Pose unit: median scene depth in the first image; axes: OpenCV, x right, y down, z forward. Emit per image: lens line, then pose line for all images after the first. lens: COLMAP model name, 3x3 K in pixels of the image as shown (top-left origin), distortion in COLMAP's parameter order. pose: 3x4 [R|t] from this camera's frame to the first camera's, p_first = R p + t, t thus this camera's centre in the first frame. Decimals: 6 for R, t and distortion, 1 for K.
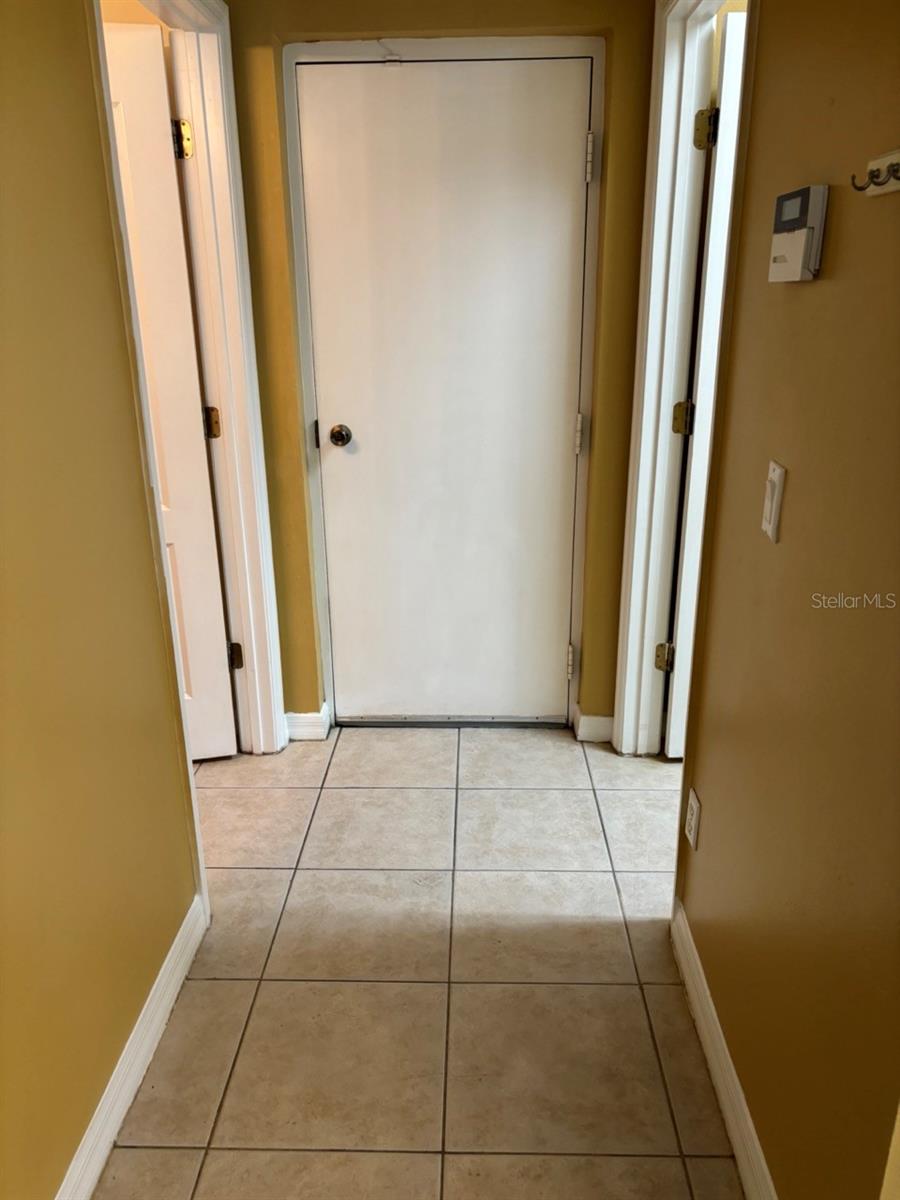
lens RADIAL K [[903.5, 0, 444.1], [0, 903.5, 607.0], [0, 0, 1]] dist [0.043599, -0.048547]
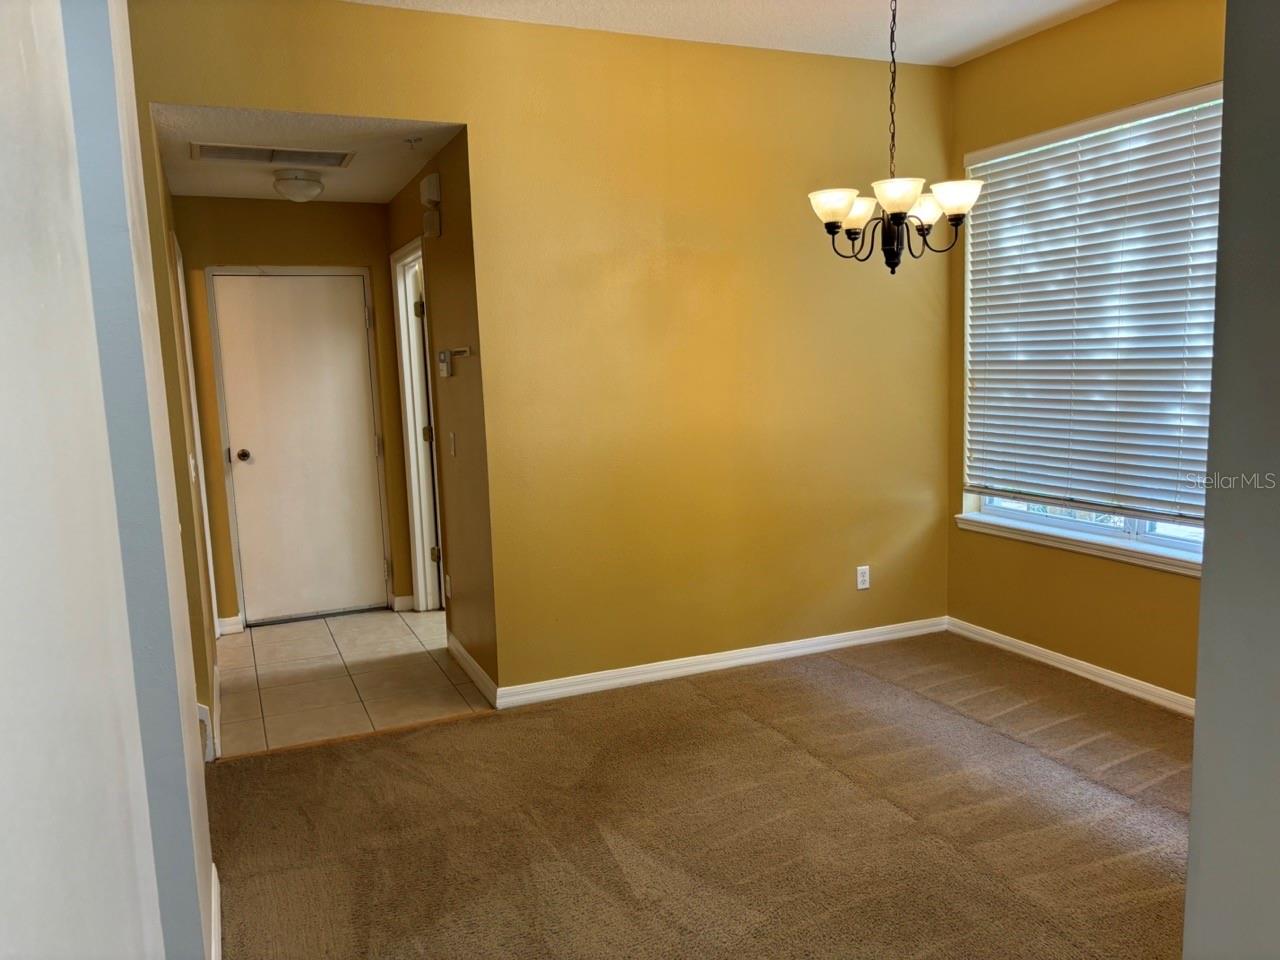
lens RADIAL K [[963.7, 0, 643.5], [0, 963.7, 478.3], [0, 0, 1]] dist [0.043599, -0.048547]
pose [[0.901982, -0.076291, 0.424981, -0.221227], [0.165182, 0.970362, -0.176387, 0.334751], [-0.398929, 0.229297, 0.887850, -1.050431]]
